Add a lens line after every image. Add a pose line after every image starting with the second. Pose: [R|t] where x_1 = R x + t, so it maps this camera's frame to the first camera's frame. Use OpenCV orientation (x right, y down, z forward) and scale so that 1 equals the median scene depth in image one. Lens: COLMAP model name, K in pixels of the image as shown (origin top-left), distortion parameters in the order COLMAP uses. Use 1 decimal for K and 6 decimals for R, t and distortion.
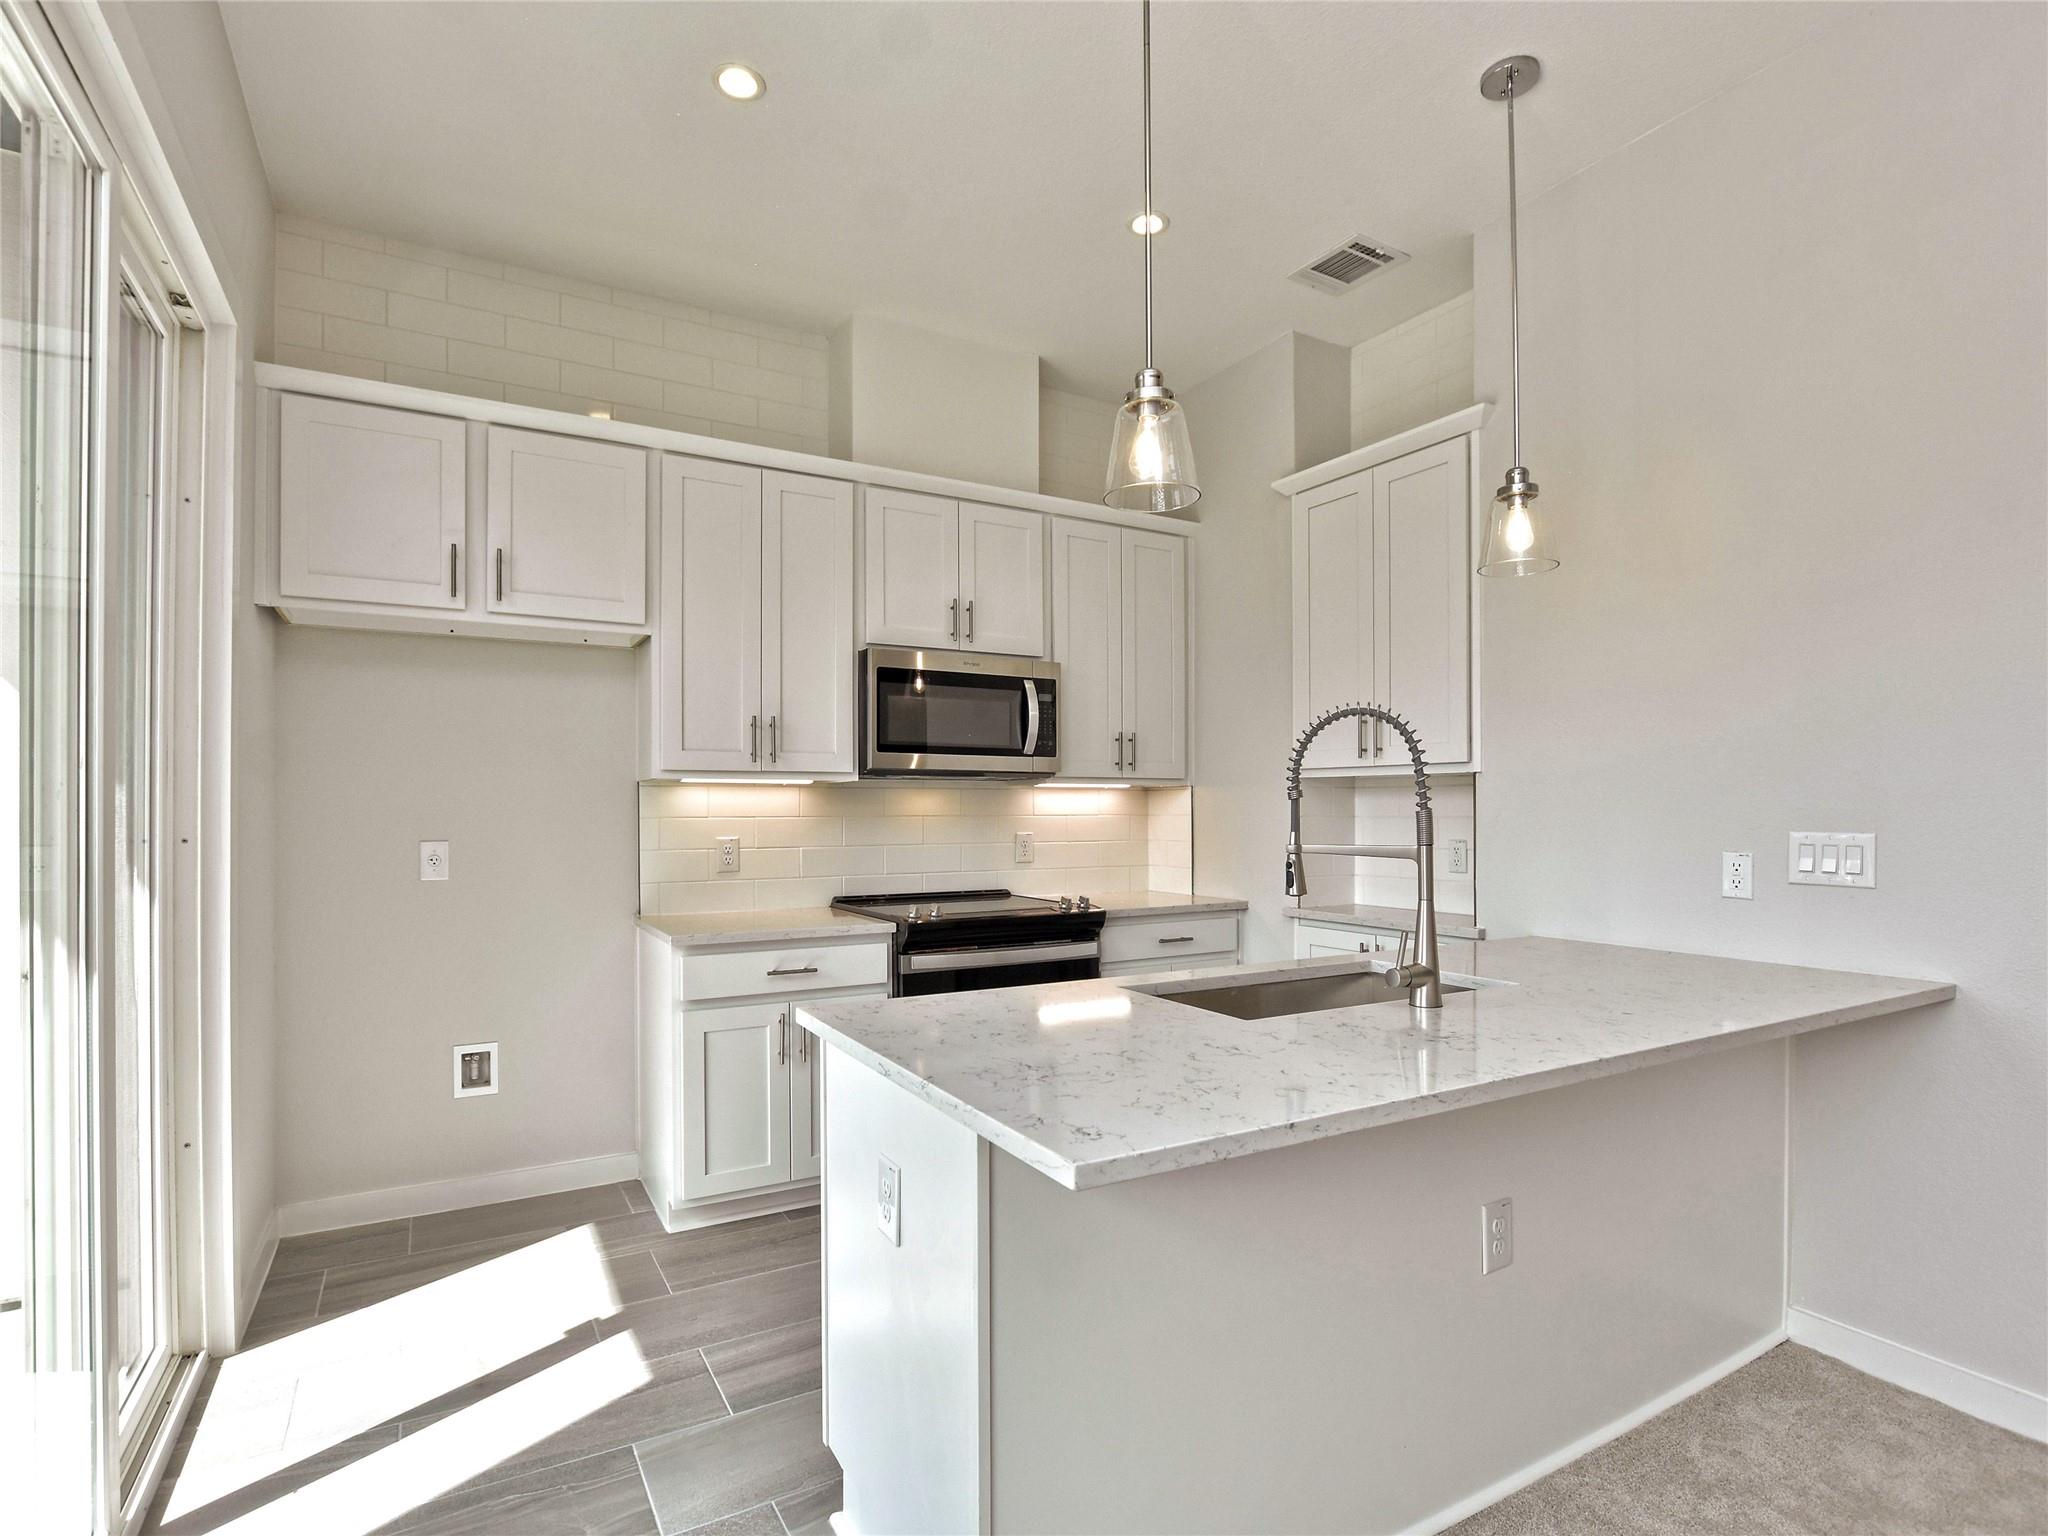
lens RADIAL K [[1023.2, 0, 997.4], [0, 1023.2, 809.2], [0, 0, 1]] dist [-0.028857, 0.001539]
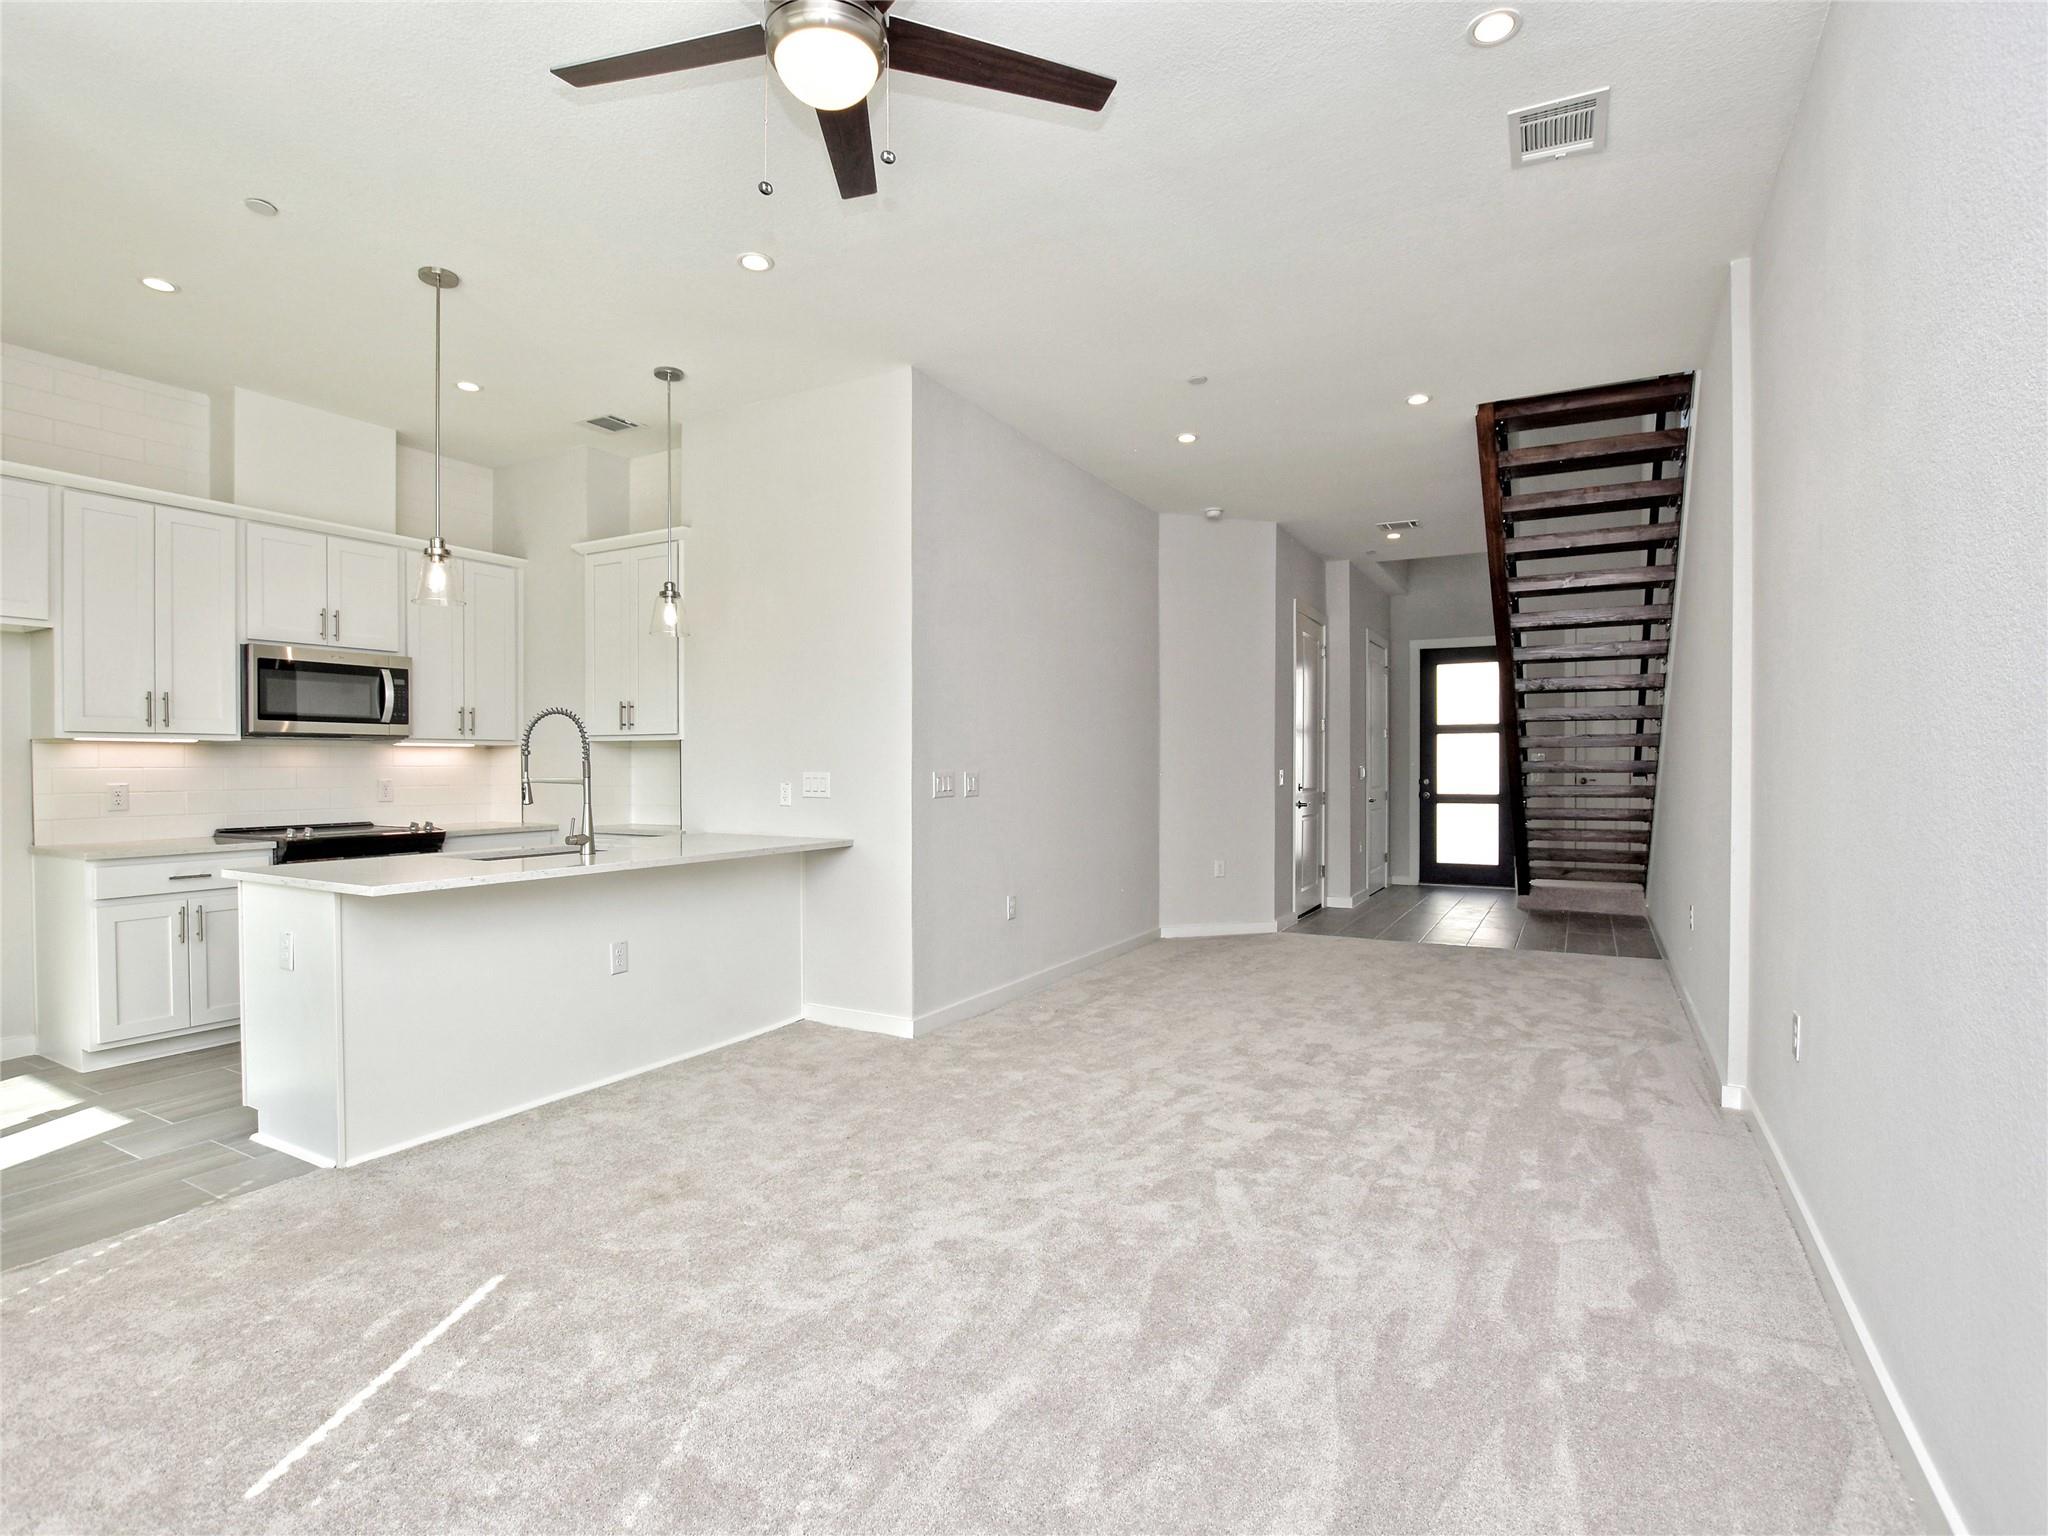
lens RADIAL K [[1023.2, 0, 994.1], [0, 1023.2, 775.3], [0, 0, 1]] dist [-0.028857, 0.001539]
pose [[0.856825, -0.005902, 0.515573, 0.031597], [0.000785, 0.999948, 0.010144, 0.005550], [-0.515606, -0.008287, 0.856786, -0.674389]]
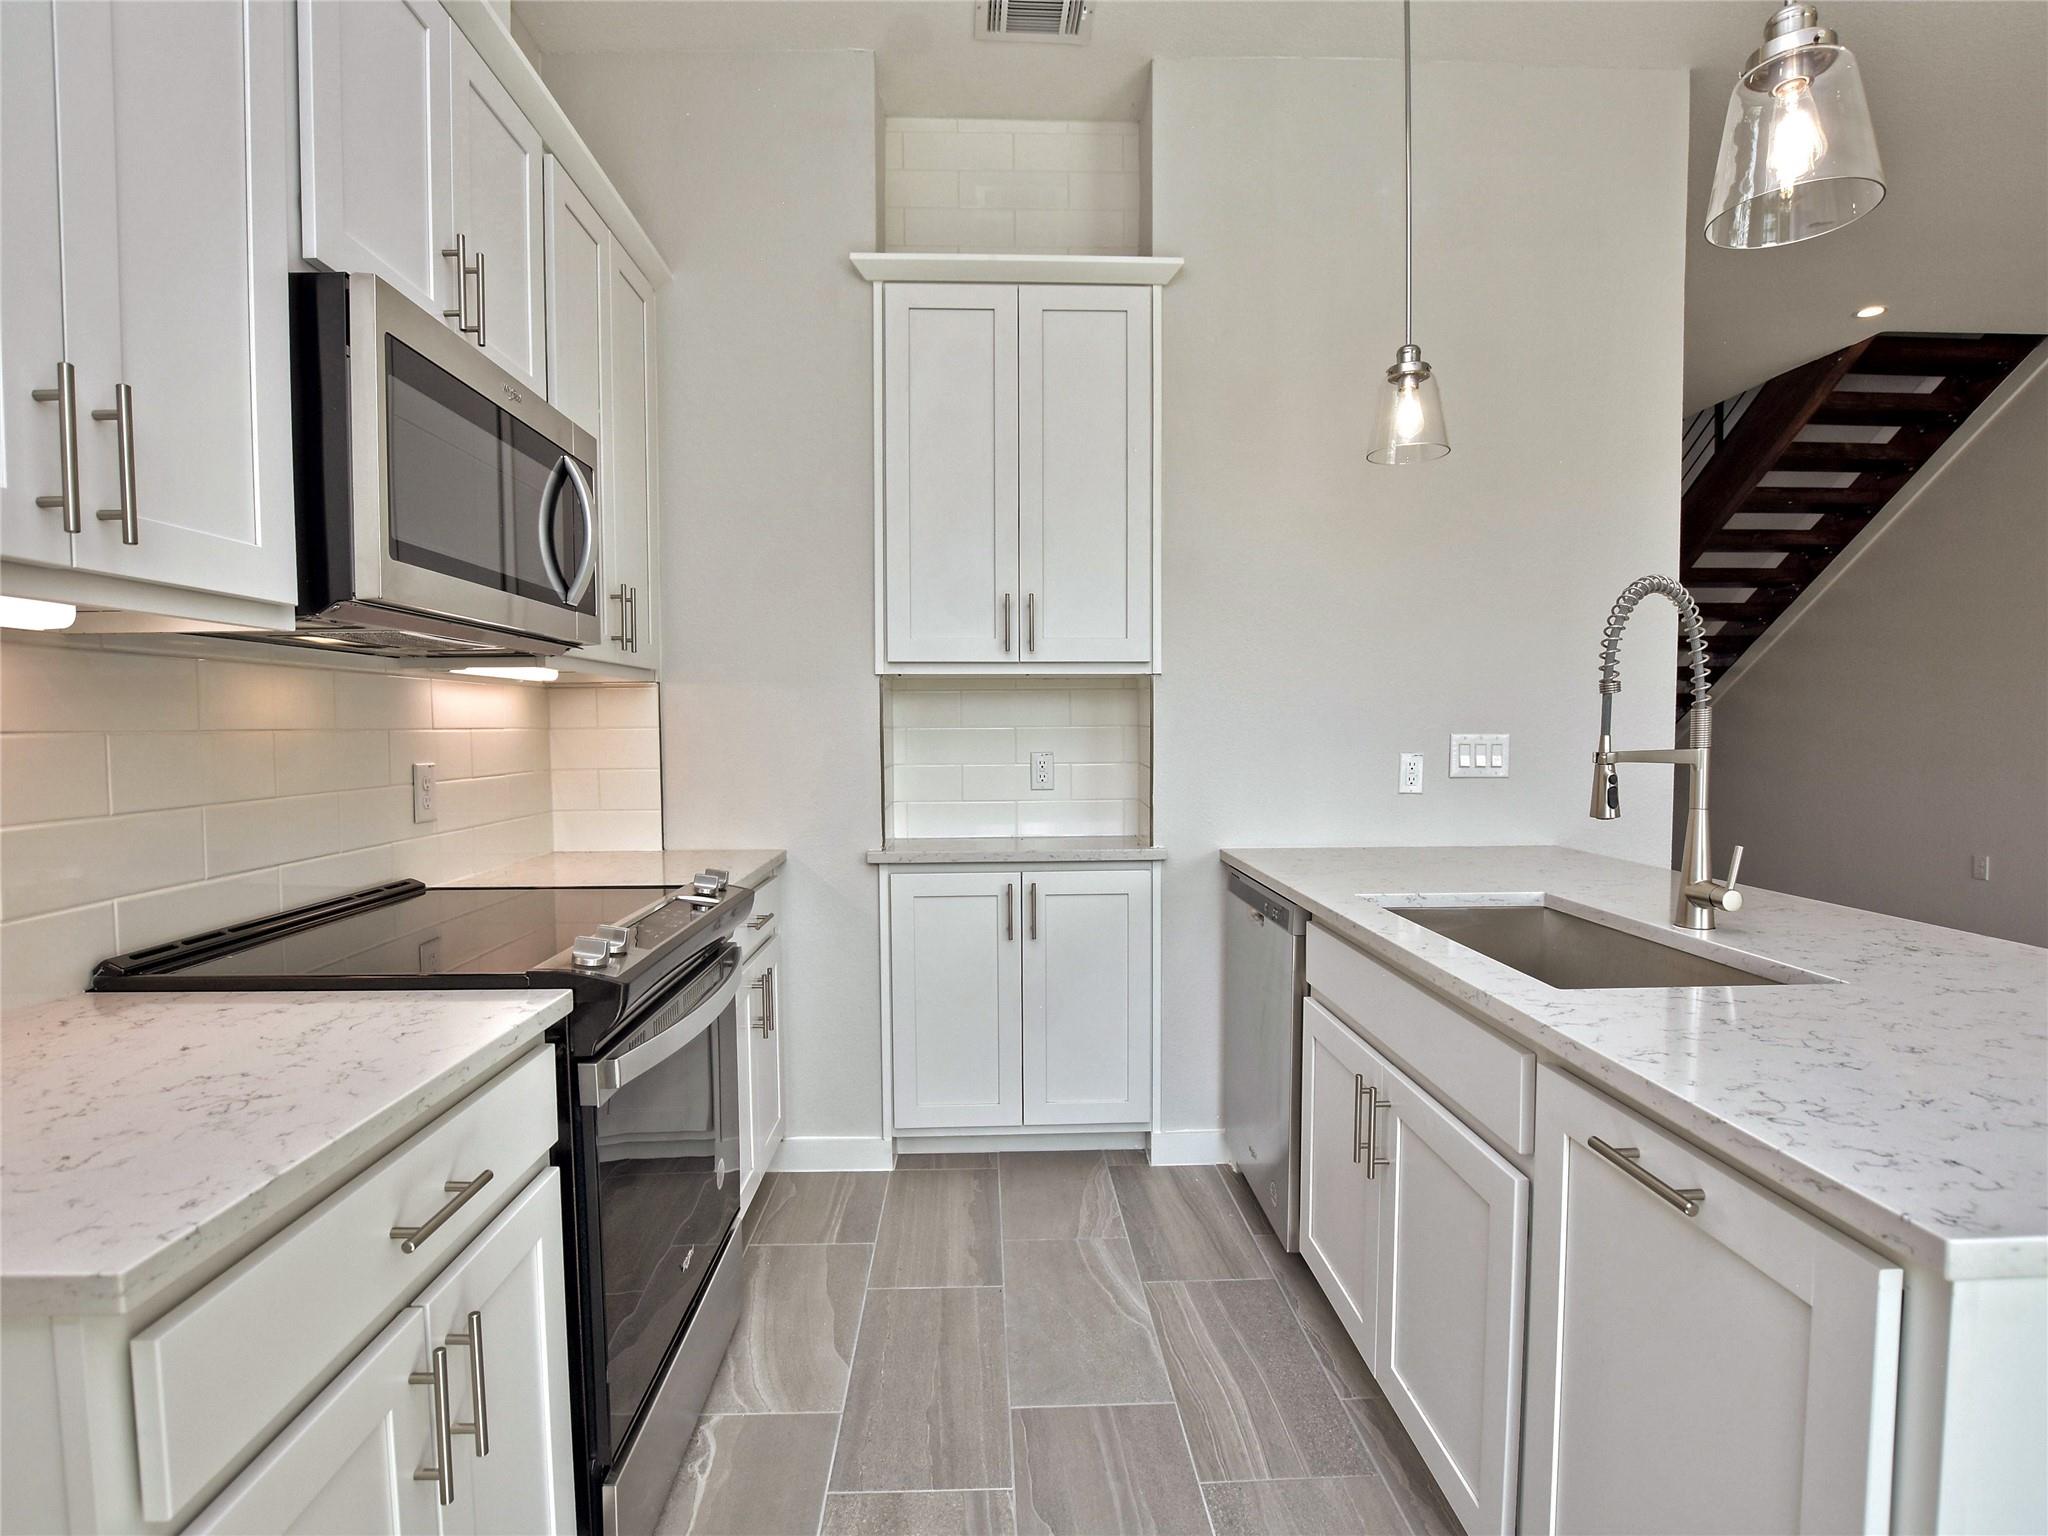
lens RADIAL K [[1023.2, 0, 1012.8], [0, 1023.2, 775.0], [0, 0, 1]] dist [-0.028857, 0.001539]
pose [[0.451889, -0.044901, 0.890943, -0.350863], [0.005341, 0.998851, 0.047630, 0.007441], [-0.892058, -0.016765, 0.451610, 0.629152]]
